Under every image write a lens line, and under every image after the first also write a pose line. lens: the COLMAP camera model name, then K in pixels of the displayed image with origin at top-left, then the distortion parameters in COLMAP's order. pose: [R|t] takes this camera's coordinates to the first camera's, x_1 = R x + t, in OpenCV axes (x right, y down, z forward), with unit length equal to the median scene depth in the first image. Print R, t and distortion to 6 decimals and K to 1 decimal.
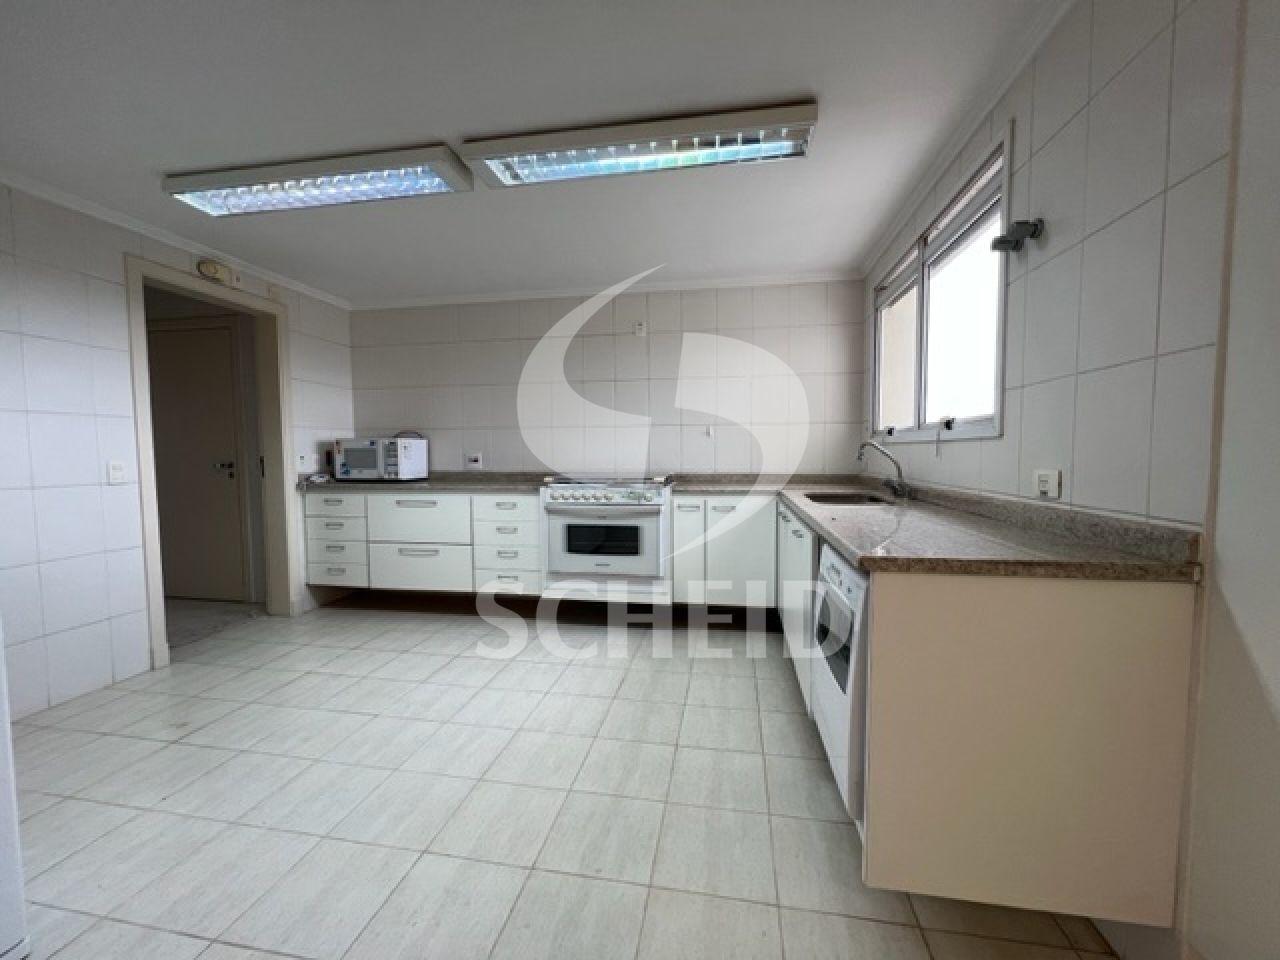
lens RADIAL K [[511.0, 0, 640.6], [0, 511.0, 478.9], [0, 0, 1]] dist [0.002901, 0.000303]
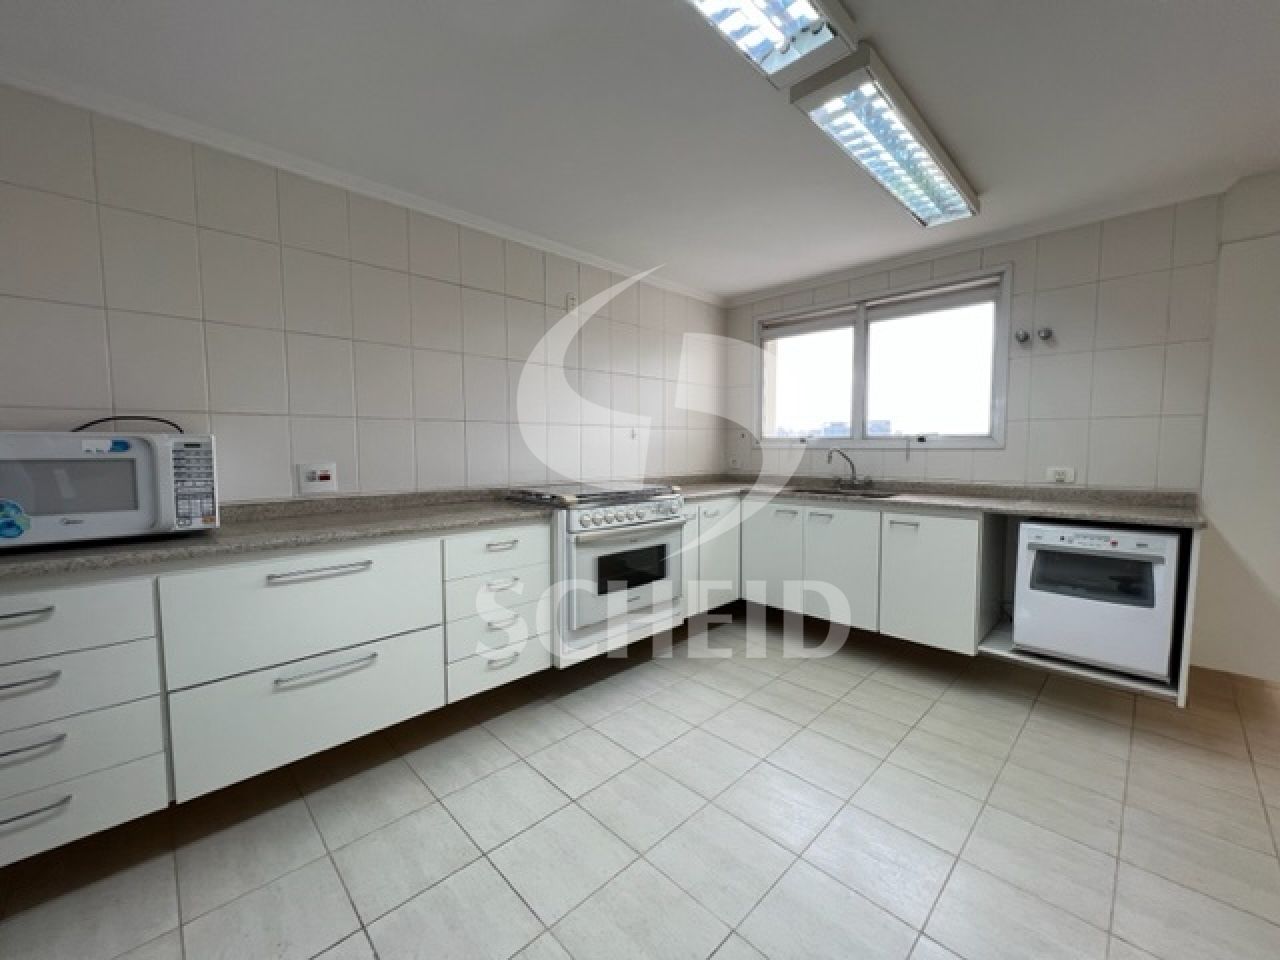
lens RADIAL K [[509.4, 0, 641.8], [0, 509.4, 480.7], [0, 0, 1]] dist [0.001154, -0.000243]
pose [[0.577155, -0.052843, 0.814923, -0.709267], [0.043778, 0.998471, 0.033740, -0.044283], [-0.815460, 0.016203, 0.578587, 0.521289]]
